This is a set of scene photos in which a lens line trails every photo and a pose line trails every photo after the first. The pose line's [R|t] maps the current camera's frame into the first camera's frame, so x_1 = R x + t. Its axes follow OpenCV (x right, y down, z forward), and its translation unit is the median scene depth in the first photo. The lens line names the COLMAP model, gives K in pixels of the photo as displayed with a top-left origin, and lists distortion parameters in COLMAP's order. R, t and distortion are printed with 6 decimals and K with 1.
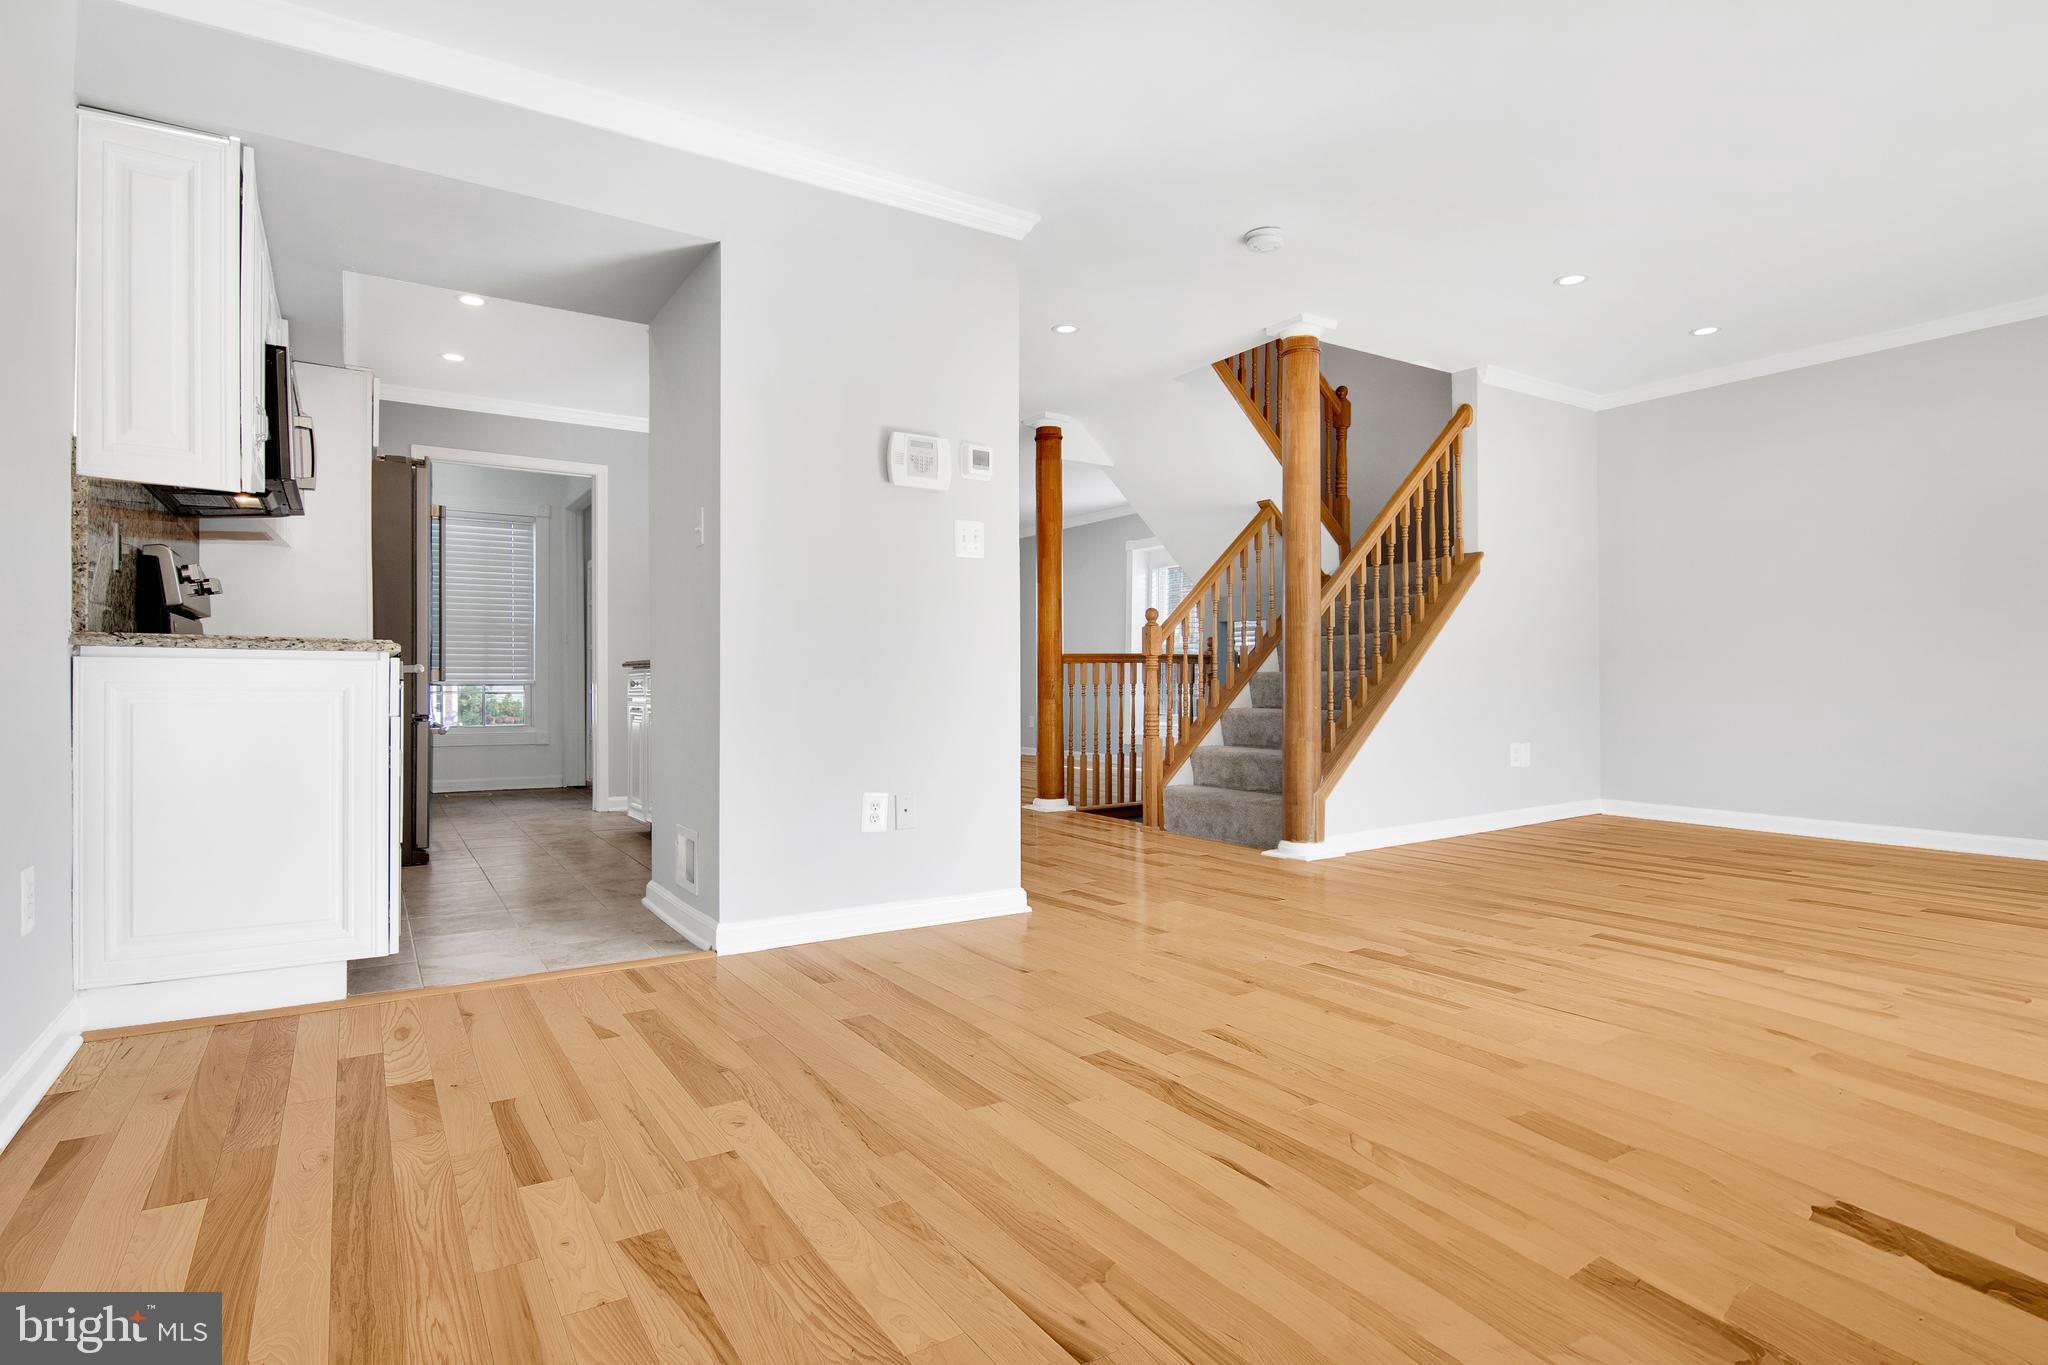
lens RADIAL K [[1010.3, 0, 1024.0], [0, 1010.3, 682.5], [0, 0, 1]] dist [0.002217, -0.021155]
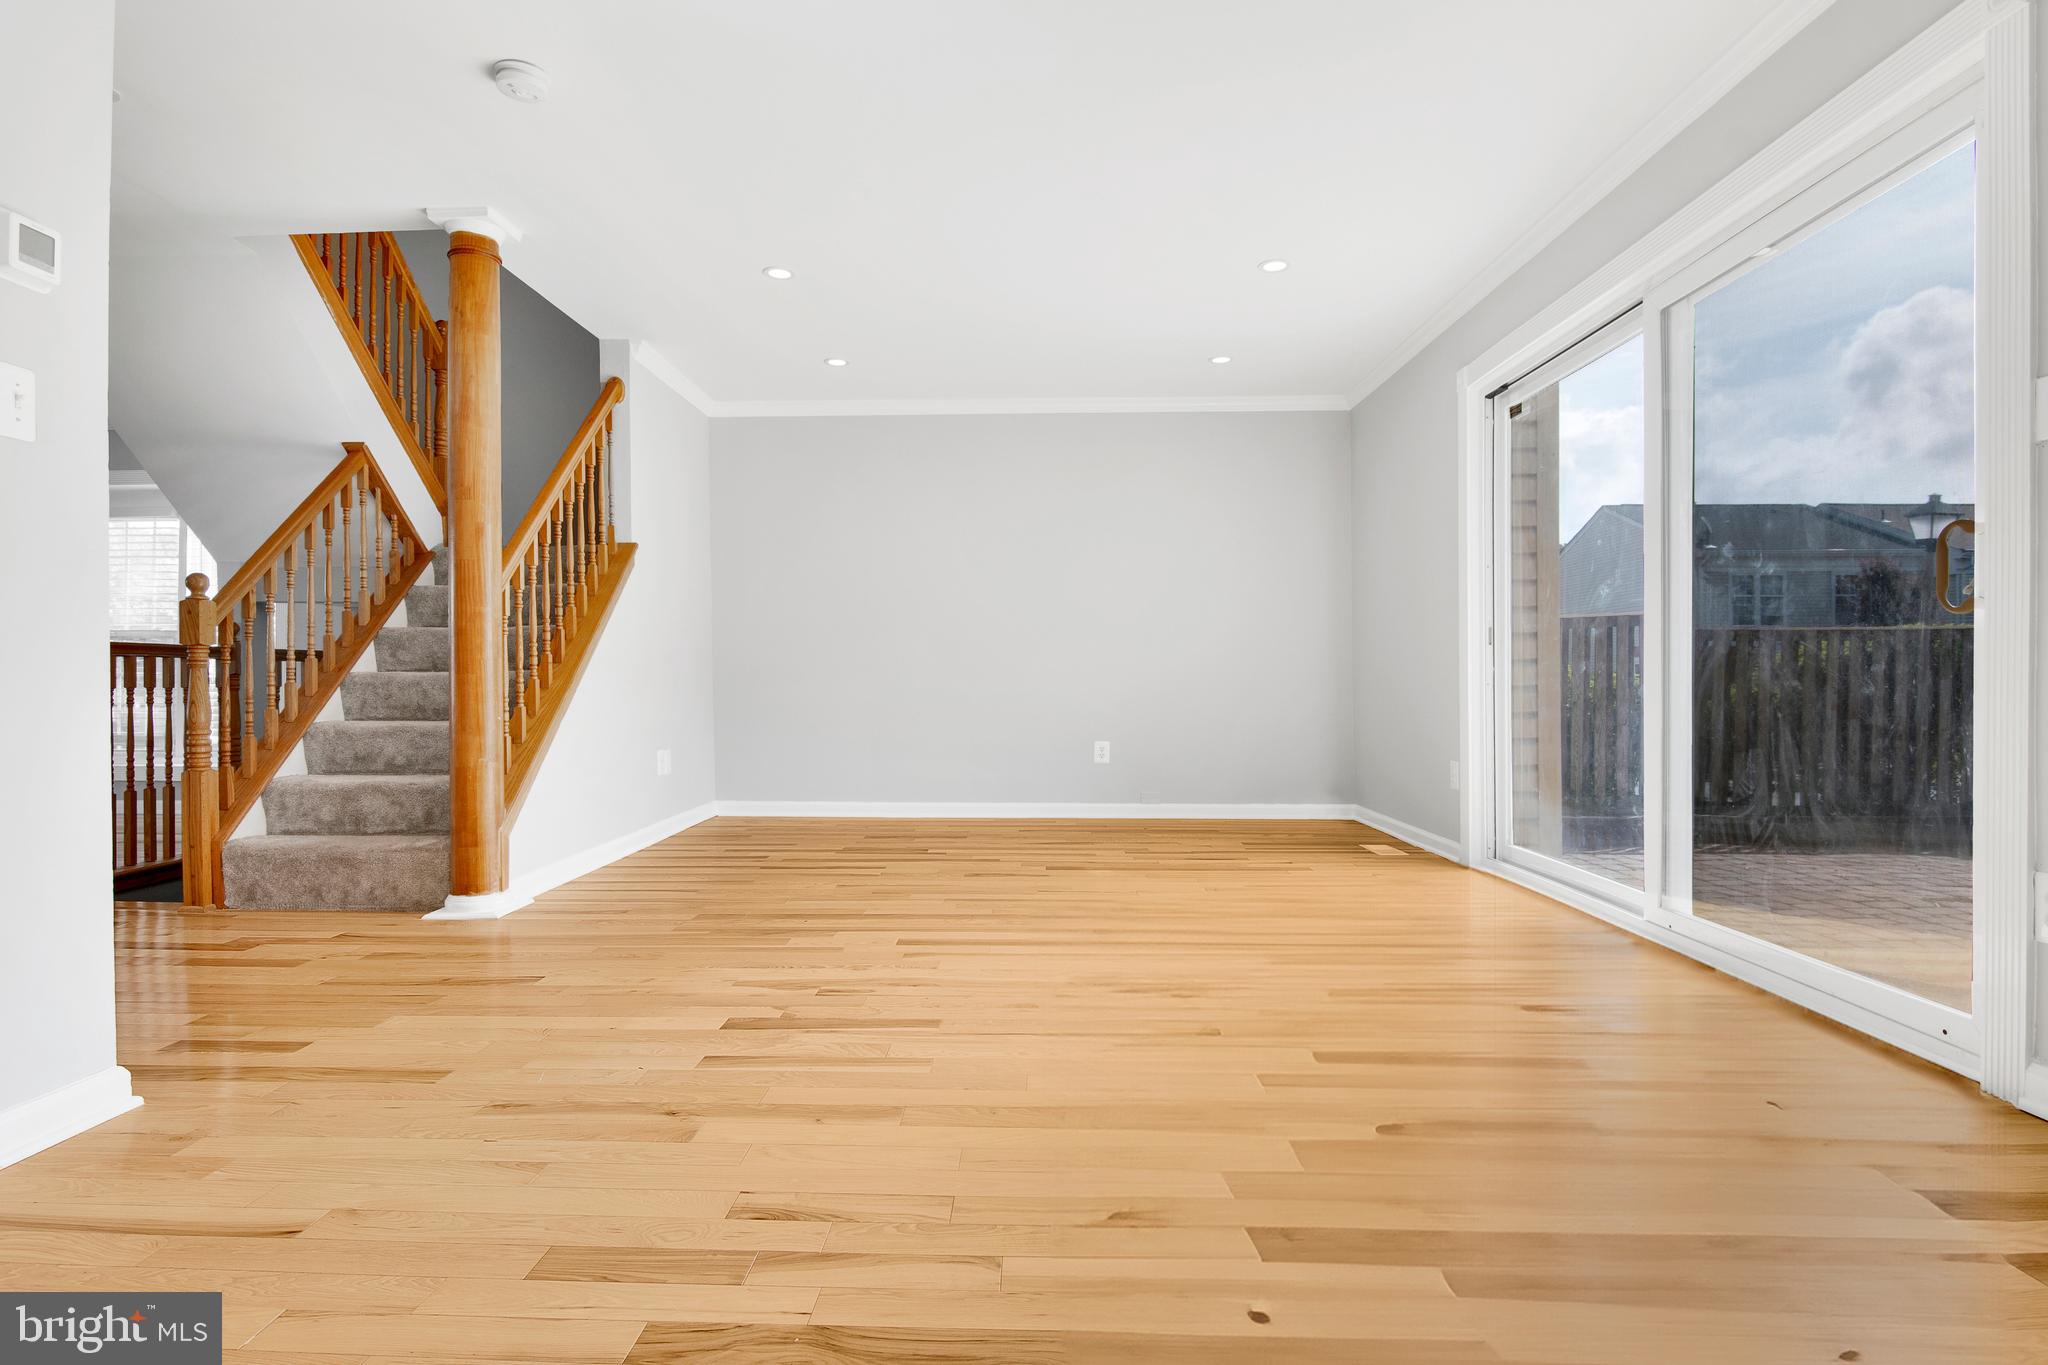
lens RADIAL K [[1023.3, 0, 974.0], [0, 1023.3, 676.9], [0, 0, 1]] dist [0.001345, -0.015446]
pose [[0.588440, 0.007088, 0.808510, -0.125555], [0.001495, 0.999950, -0.009855, 0.001657], [-0.808540, 0.007008, 0.588400, 0.228929]]
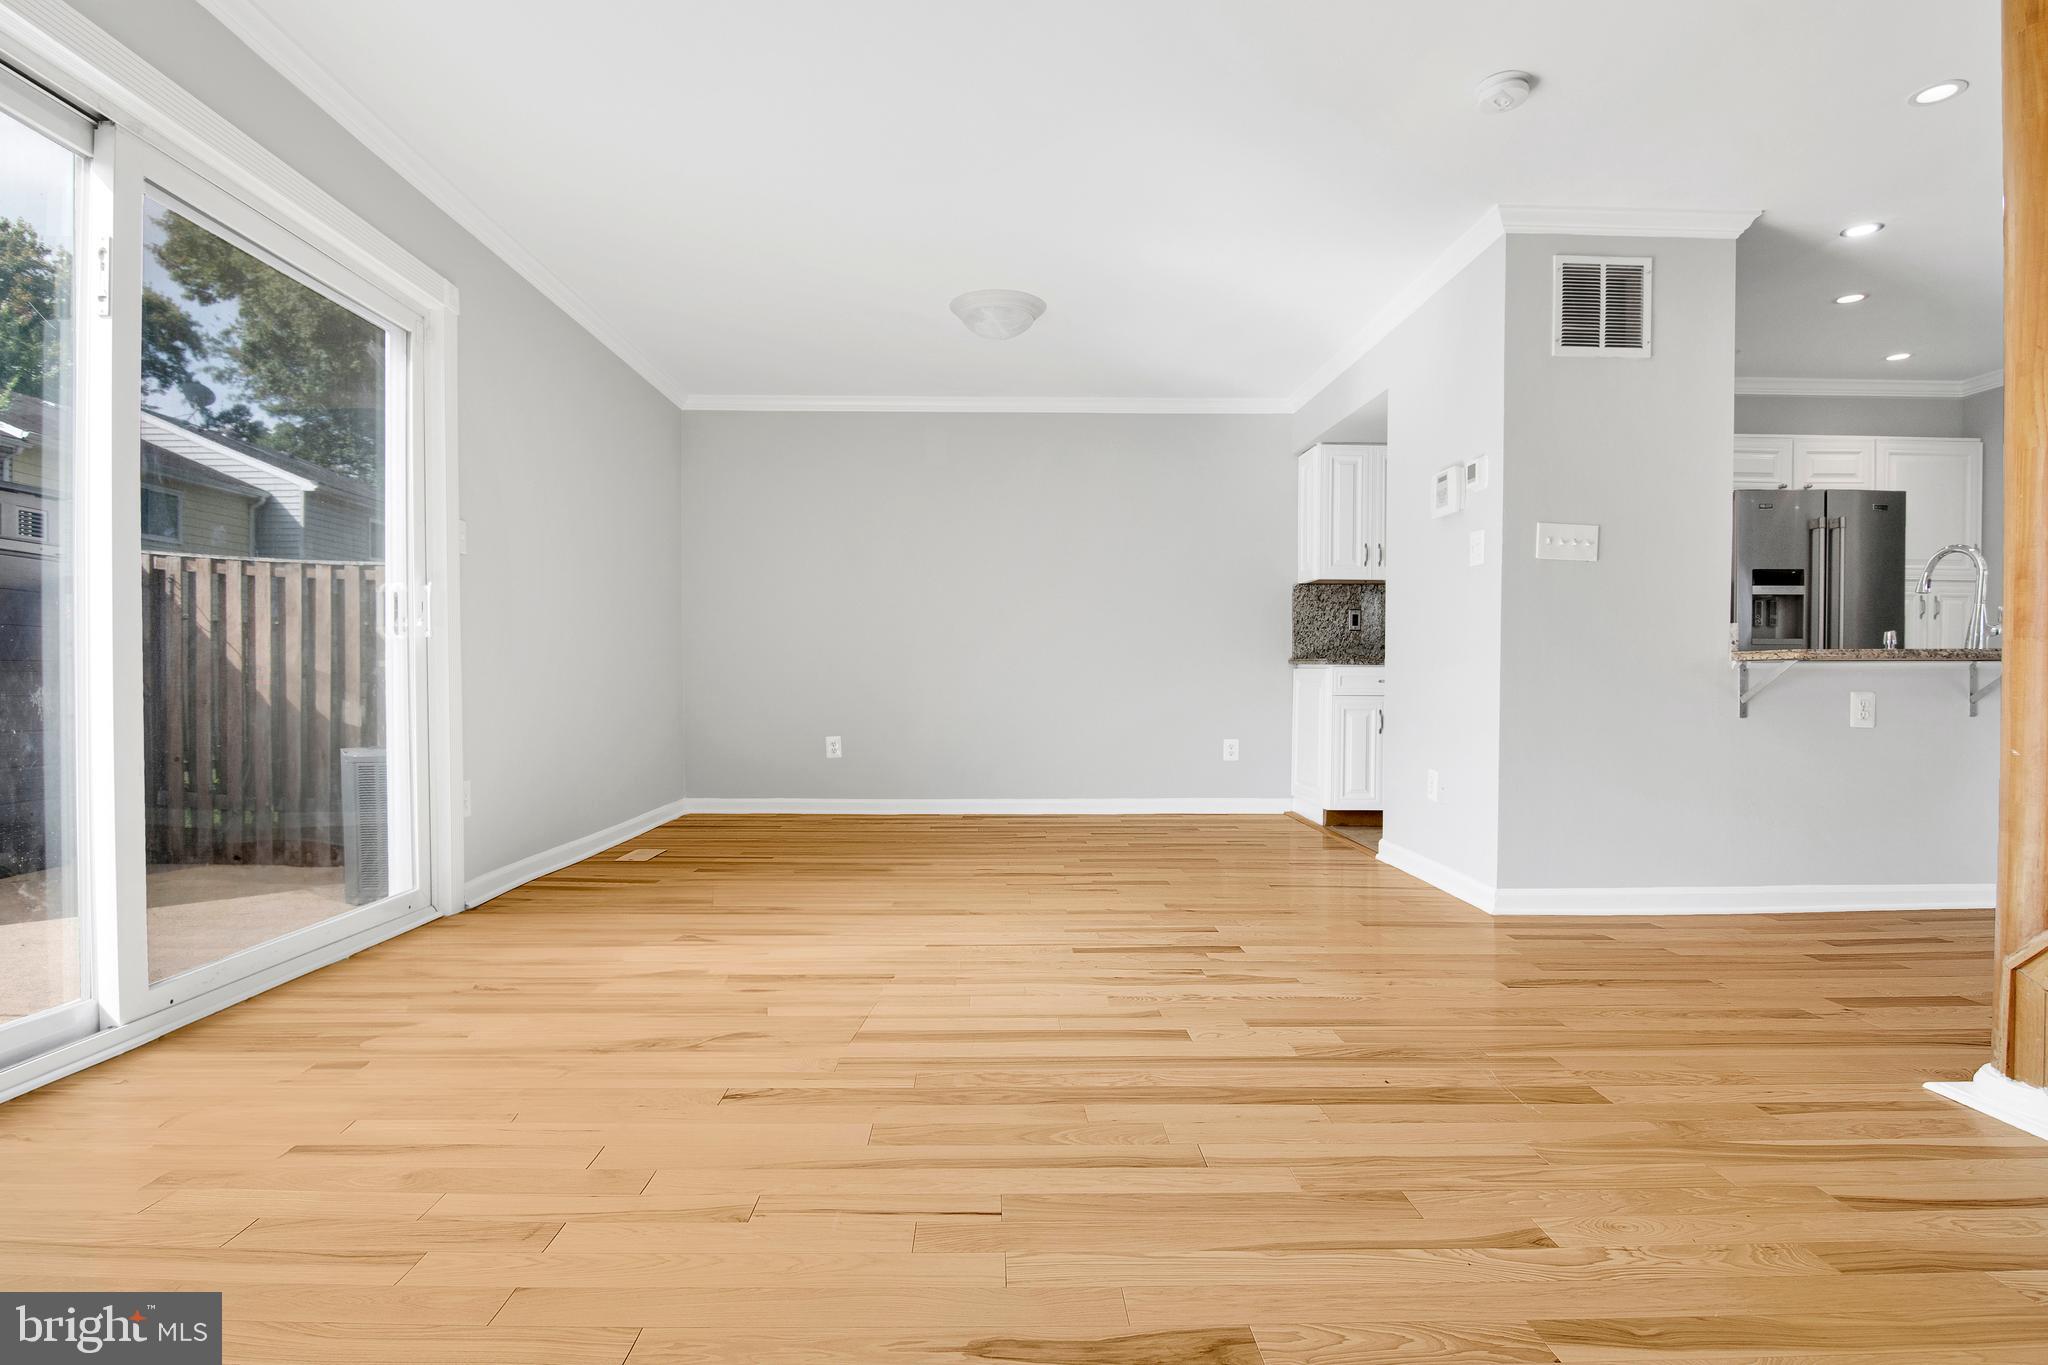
lens RADIAL K [[1055.1, 0, 969.0], [0, 1055.1, 684.8], [0, 0, 1]] dist [-0.009485, -0.009474]
pose [[-0.558384, 0.003382, -0.829576, 0.827138], [-0.003759, 0.999971, 0.006607, -0.001428], [0.829574, 0.006808, -0.558355, 0.835283]]
